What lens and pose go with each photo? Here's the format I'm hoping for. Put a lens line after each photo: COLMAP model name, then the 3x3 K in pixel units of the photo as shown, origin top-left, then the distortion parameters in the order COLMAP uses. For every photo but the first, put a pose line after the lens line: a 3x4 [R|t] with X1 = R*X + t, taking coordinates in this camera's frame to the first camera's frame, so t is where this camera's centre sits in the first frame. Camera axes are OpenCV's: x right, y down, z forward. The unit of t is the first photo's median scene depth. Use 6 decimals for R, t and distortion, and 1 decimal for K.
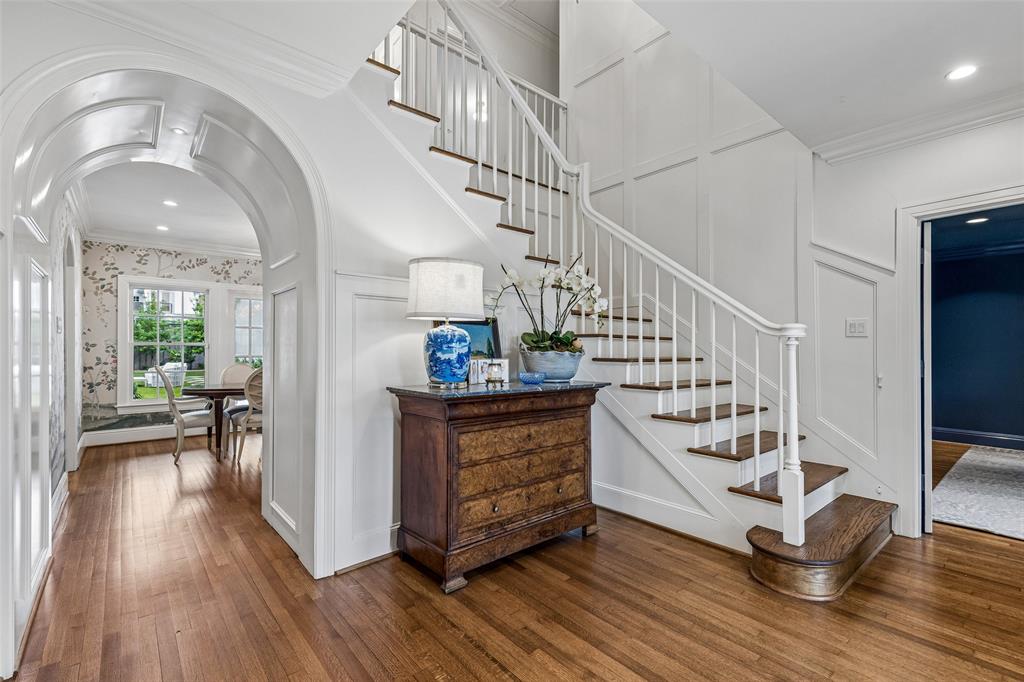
lens RADIAL K [[462.3, 0, 515.1], [0, 462.3, 345.1], [0, 0, 1]] dist [-0.003535, -0.002567]
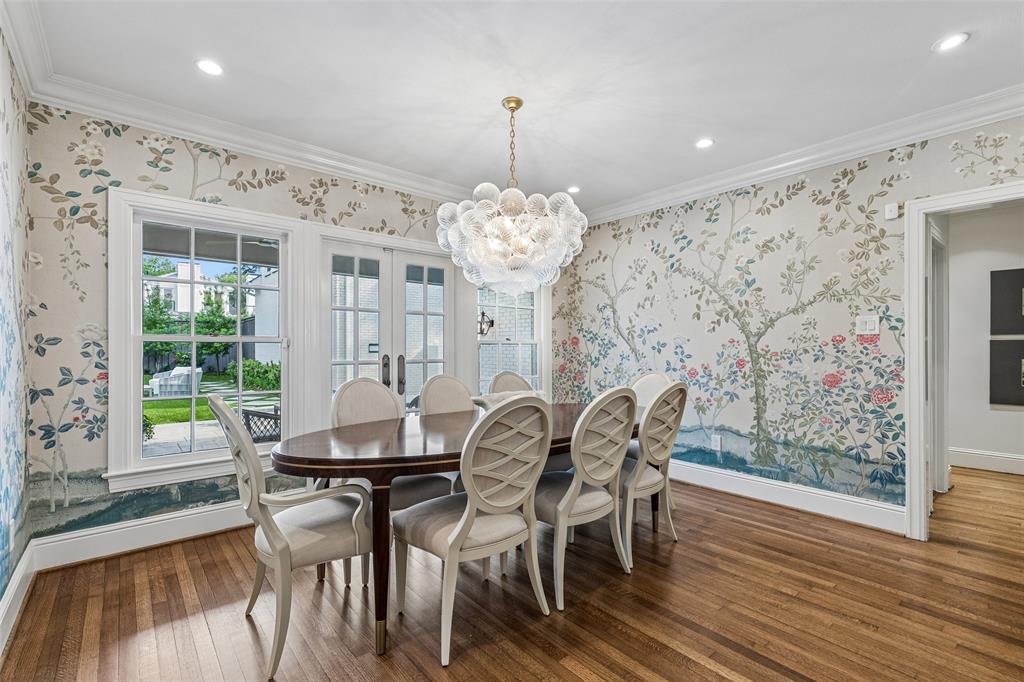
lens RADIAL K [[462.3, 0, 515.5], [0, 462.3, 346.0], [0, 0, 1]] dist [-0.003535, -0.002567]
pose [[0.999993, -0.003477, 0.001204, -0.195825], [0.003474, 0.999992, 0.002089, 0.002468], [-0.001211, -0.002084, 0.999997, 0.231176]]
